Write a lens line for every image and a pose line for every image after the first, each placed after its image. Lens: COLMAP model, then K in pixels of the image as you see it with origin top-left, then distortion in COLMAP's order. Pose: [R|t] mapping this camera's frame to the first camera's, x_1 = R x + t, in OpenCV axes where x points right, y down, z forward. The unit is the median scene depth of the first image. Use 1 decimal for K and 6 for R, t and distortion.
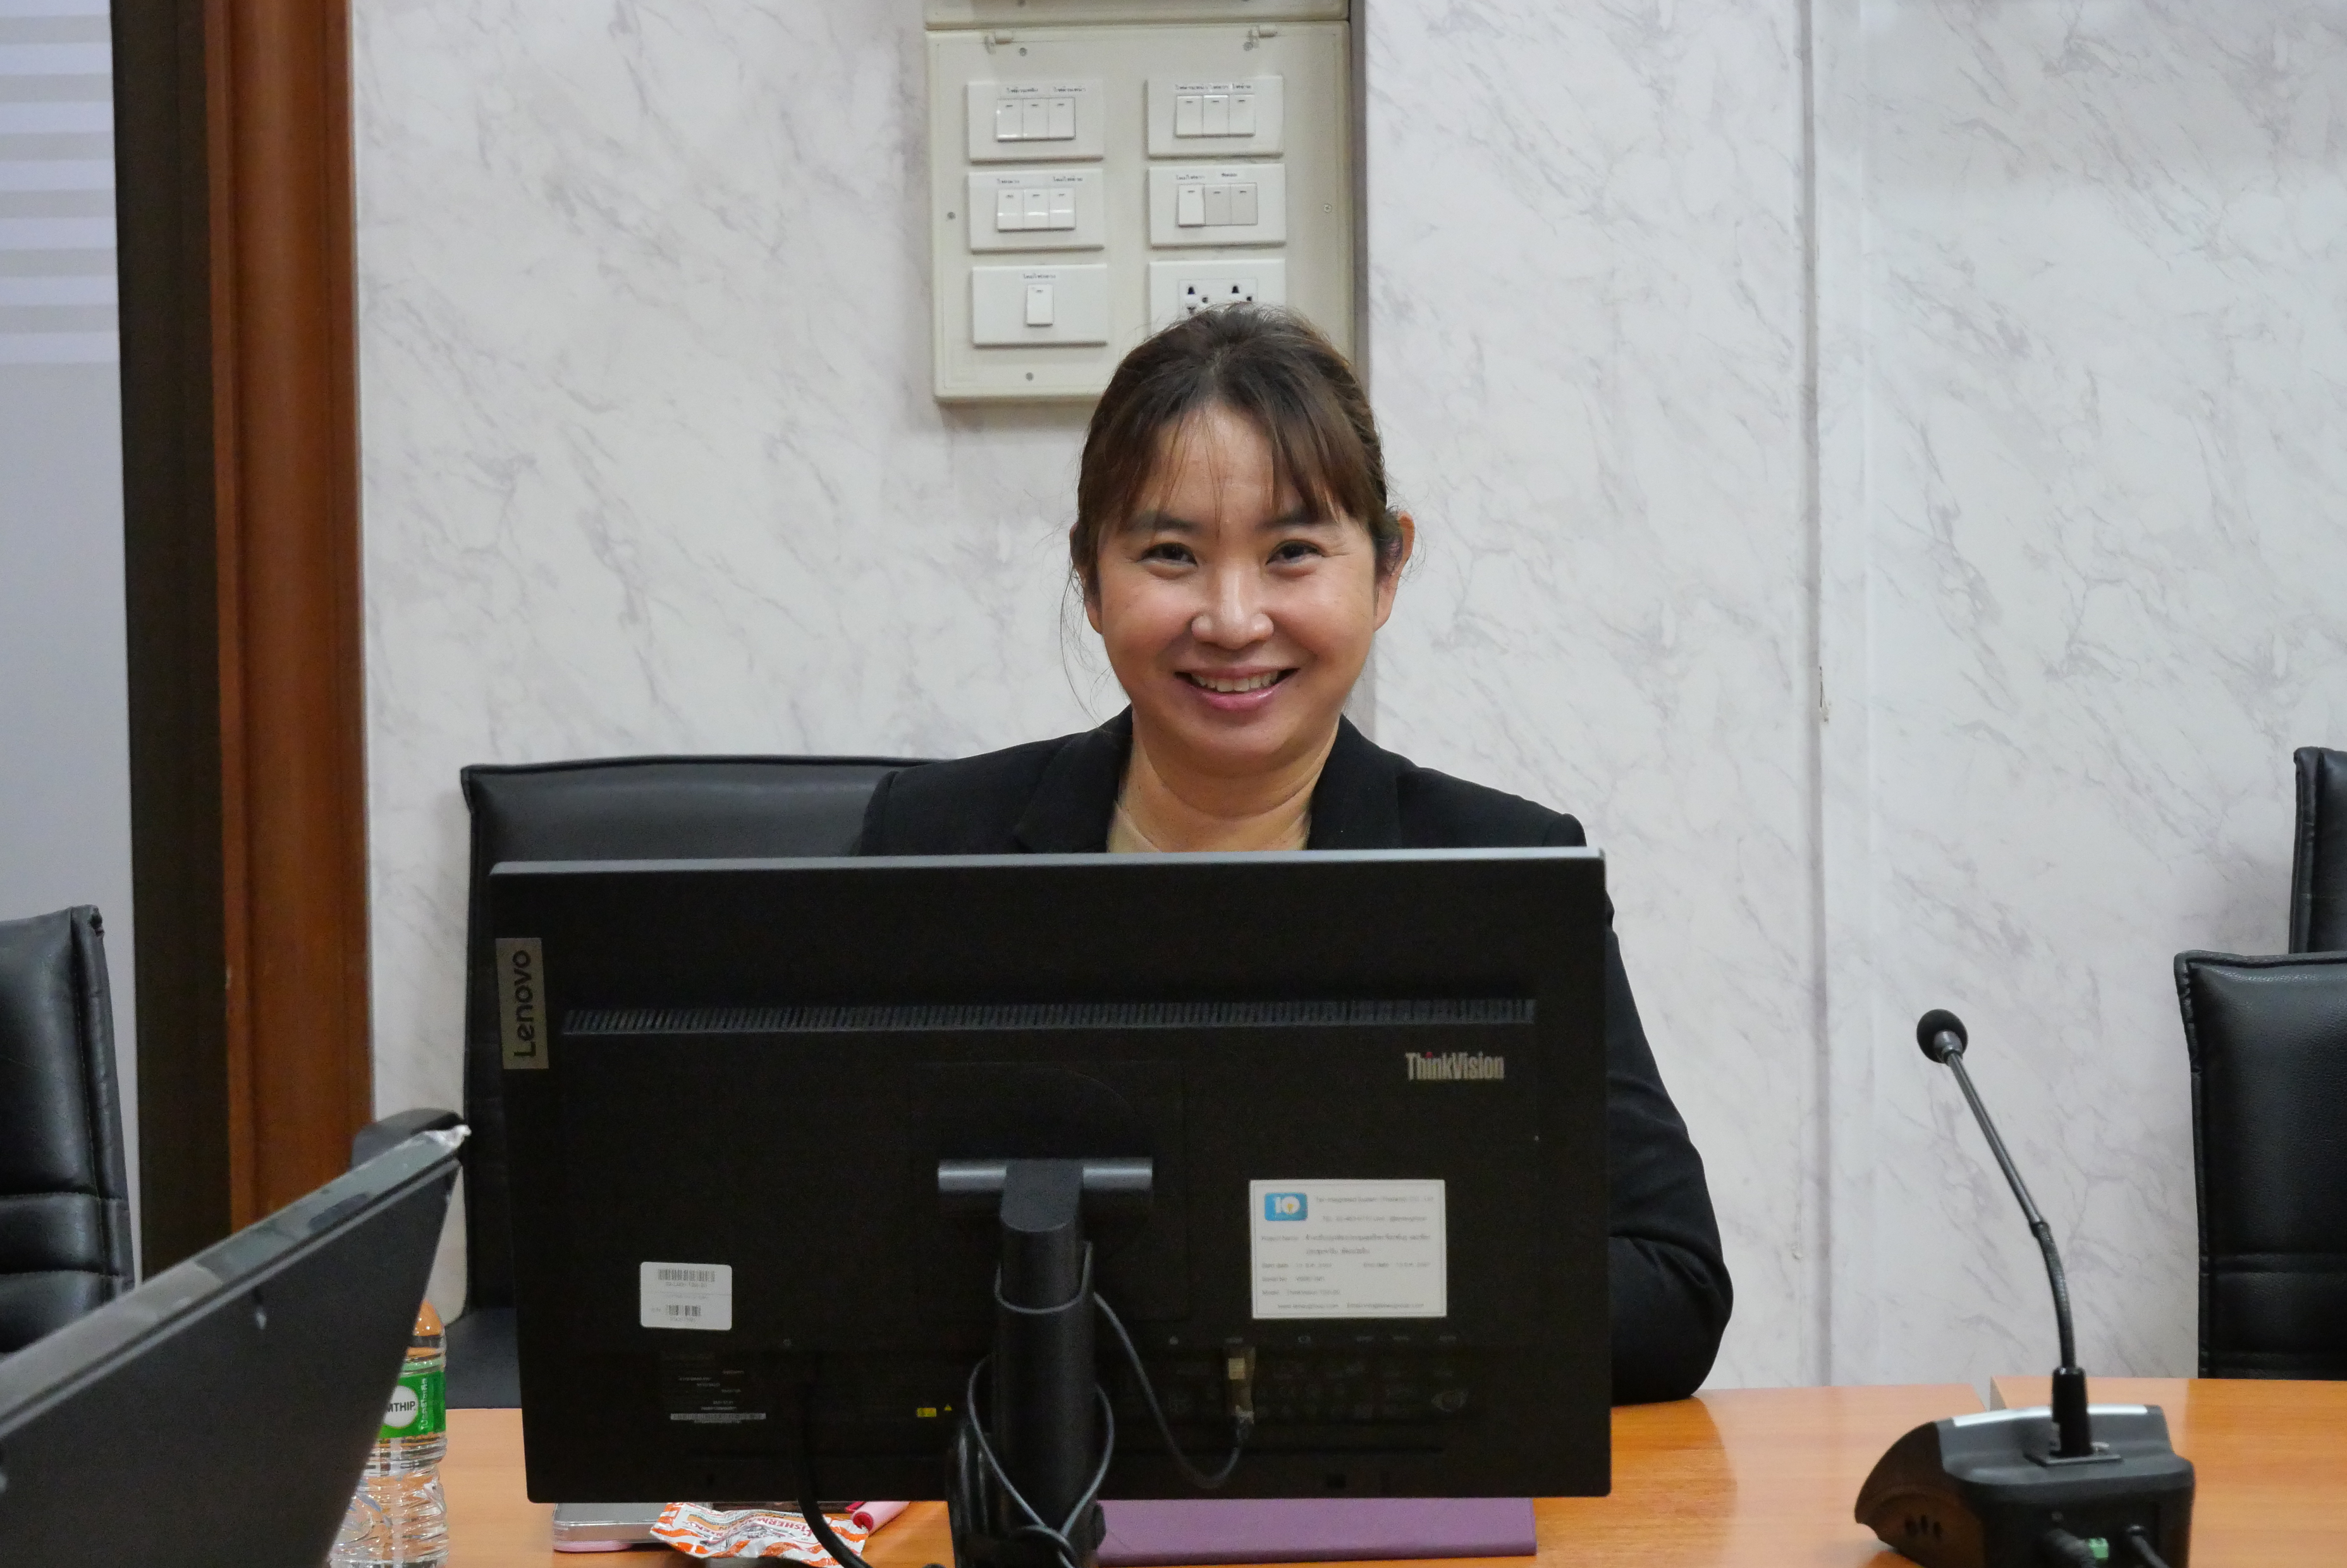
lens RADIAL K [[5643.7, 0, 1109.4], [0, 5643.7, 720.3], [0, 0, 1]] dist [0.023696, 0.000000]
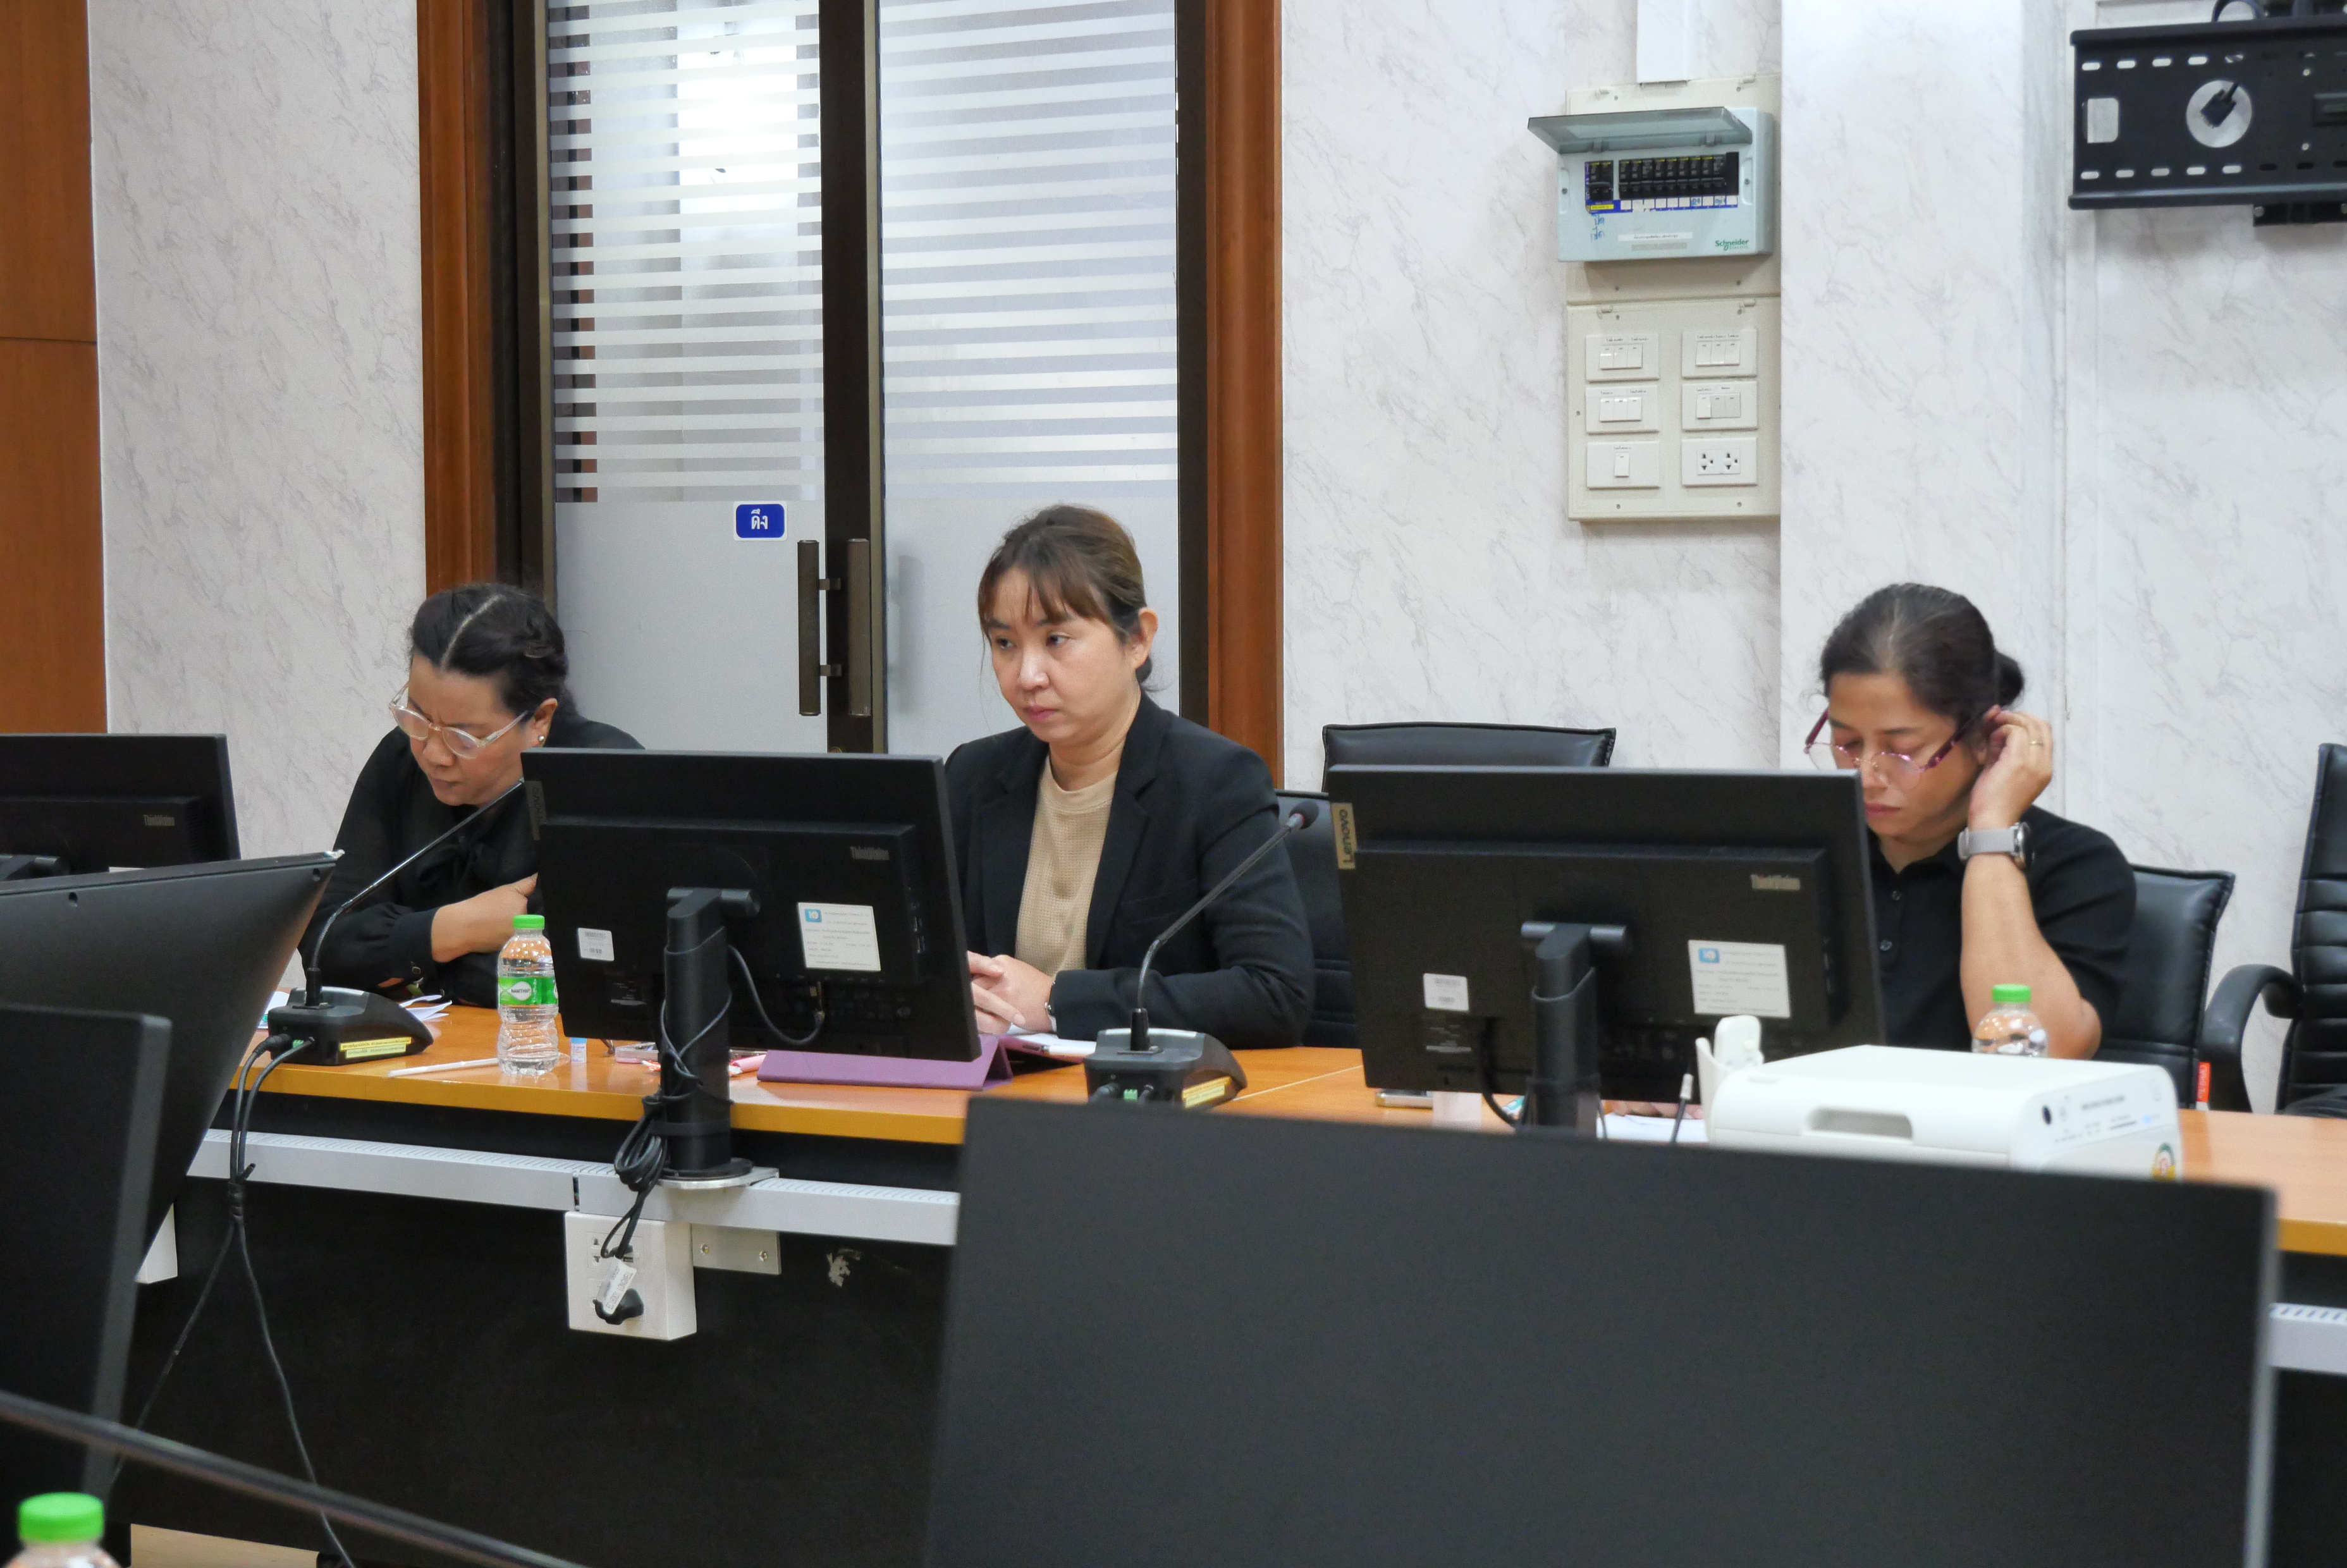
lens RADIAL K [[4067.2, 0, 1156.4], [0, 4067.2, 818.3], [0, 0, 1]] dist [0.029625, 0.000000]
pose [[0.897999, 0.037731, -0.438376, 0.404404], [-0.028284, 0.999206, 0.028063, 0.003155], [0.439087, -0.012802, 0.898353, -0.175439]]
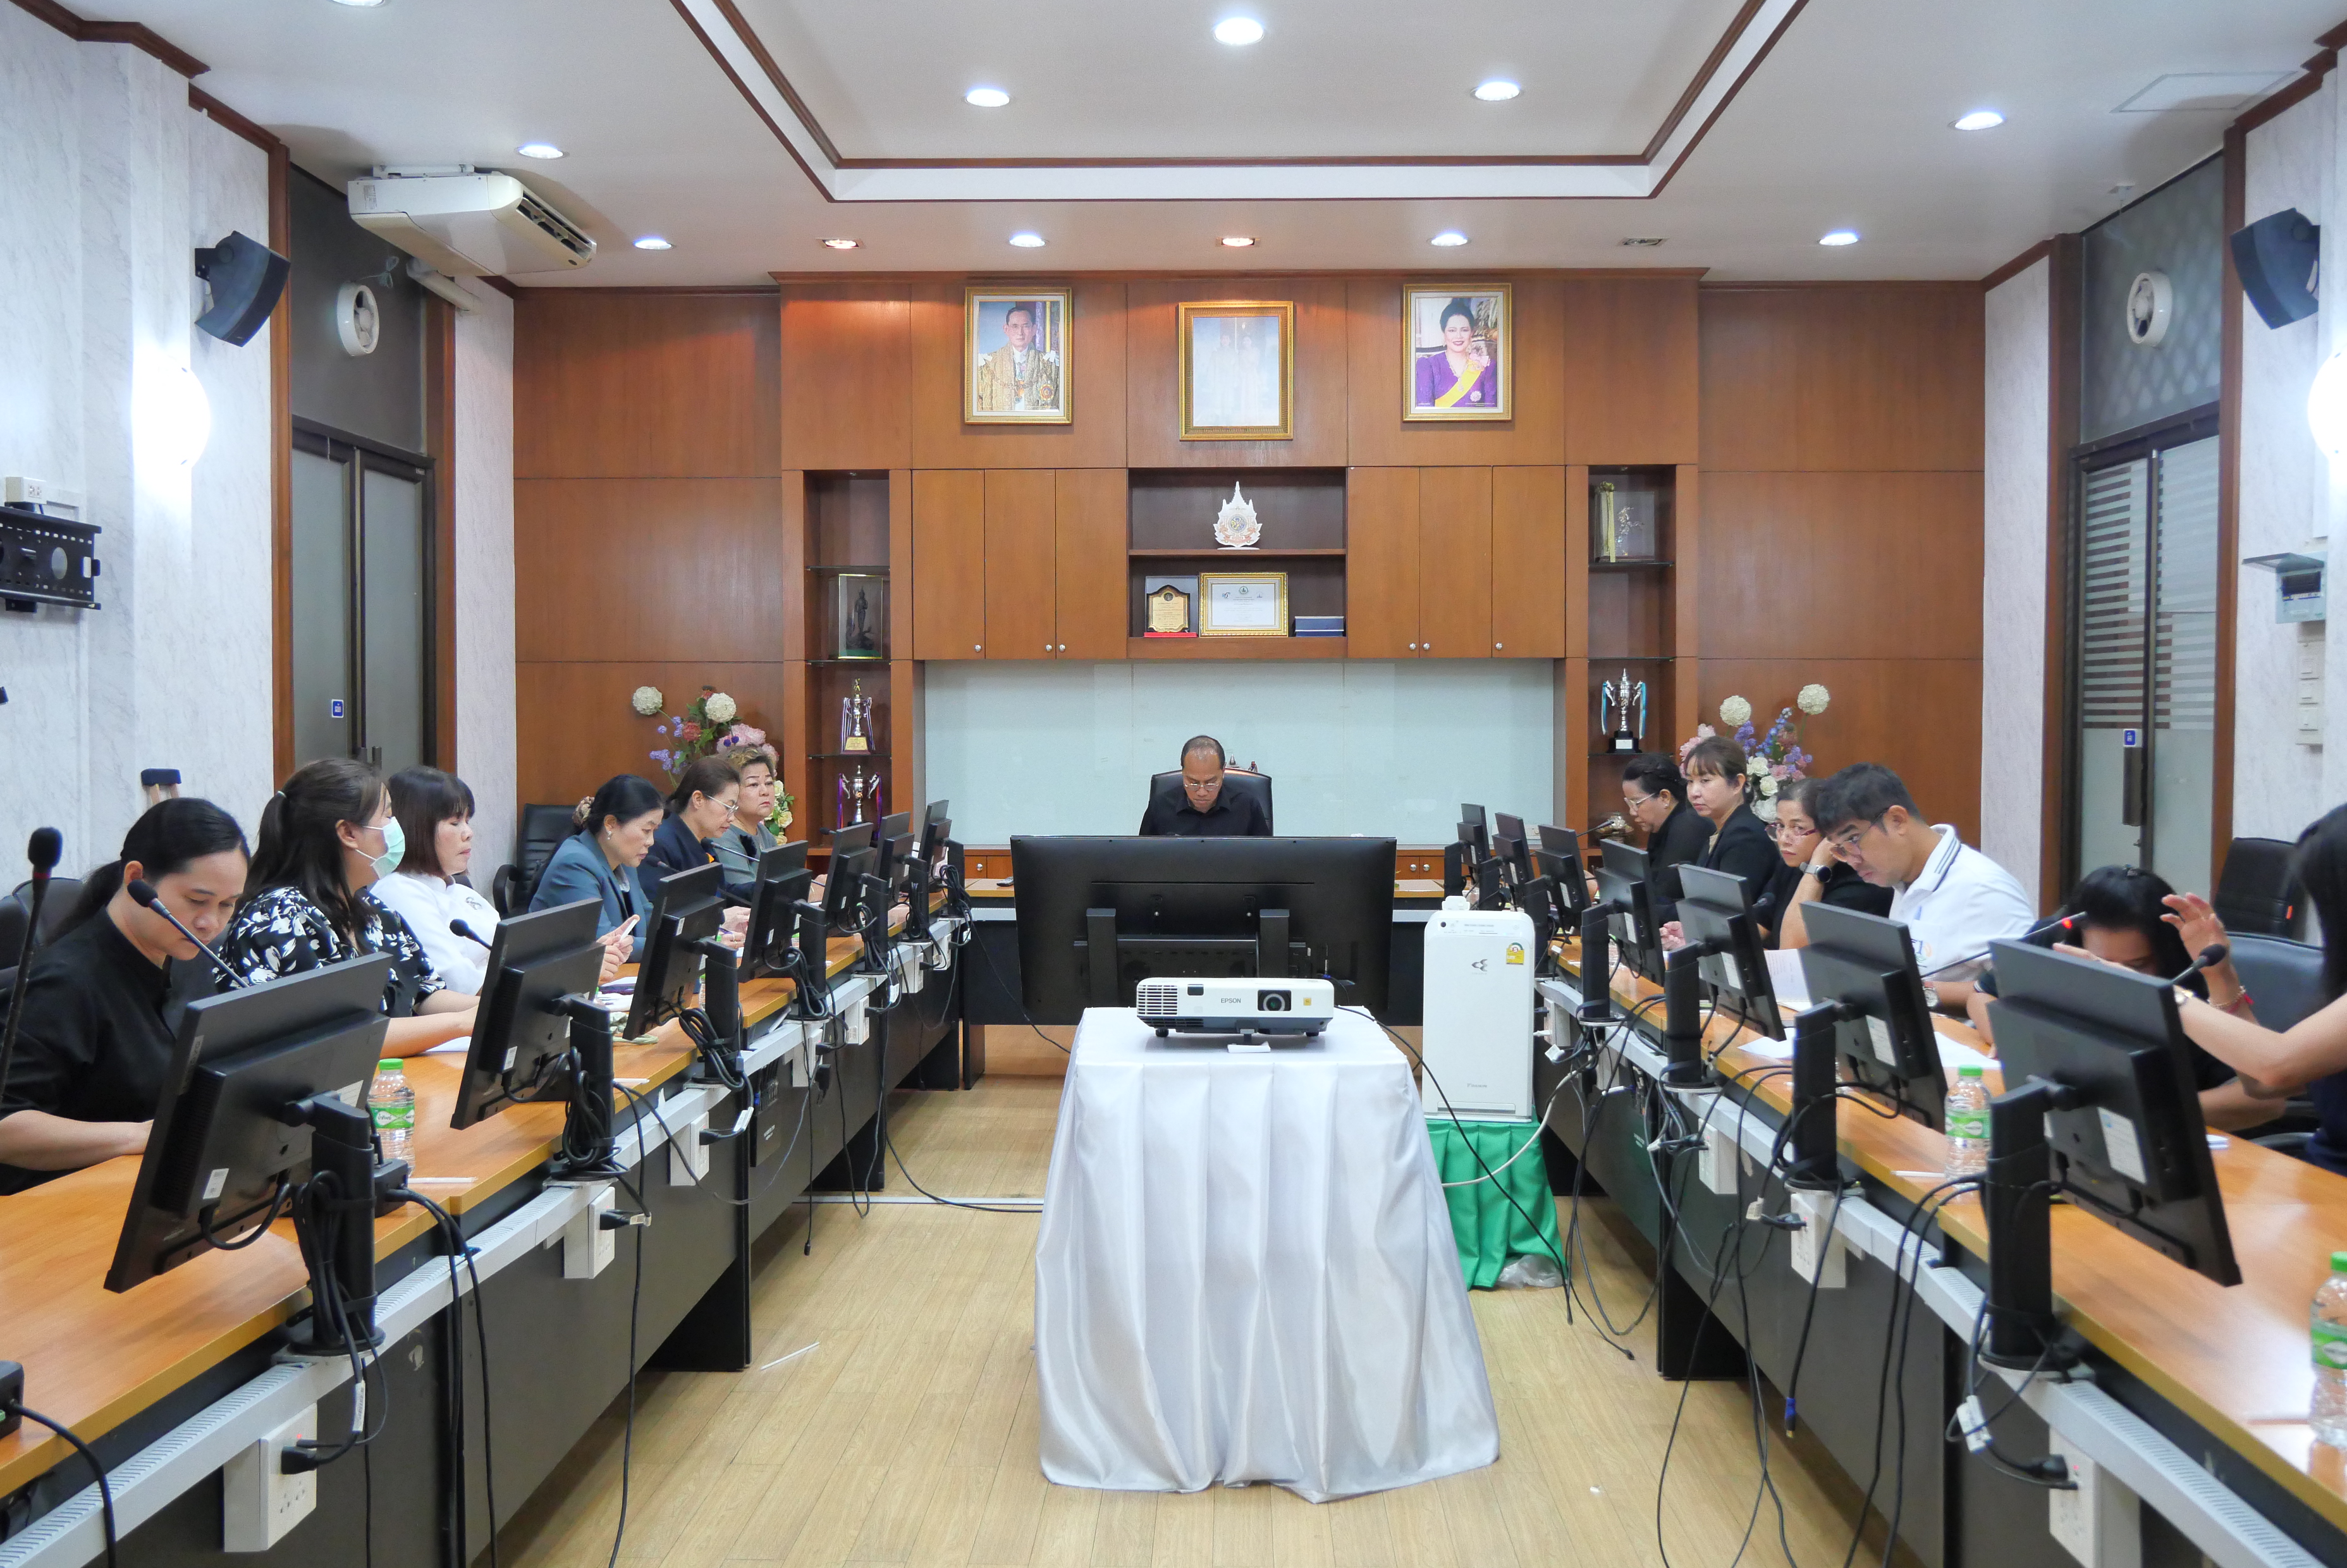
lens RADIAL K [[2204.0, 0, 1167.3], [0, 2204.0, 800.7], [0, 0, 1]] dist [-0.009903, 0.000000]
pose [[0.058069, 0.047987, -0.997159, 1.337337], [-0.054436, 0.997510, 0.044834, -0.044147], [0.996827, 0.051678, 0.060537, 0.191478]]
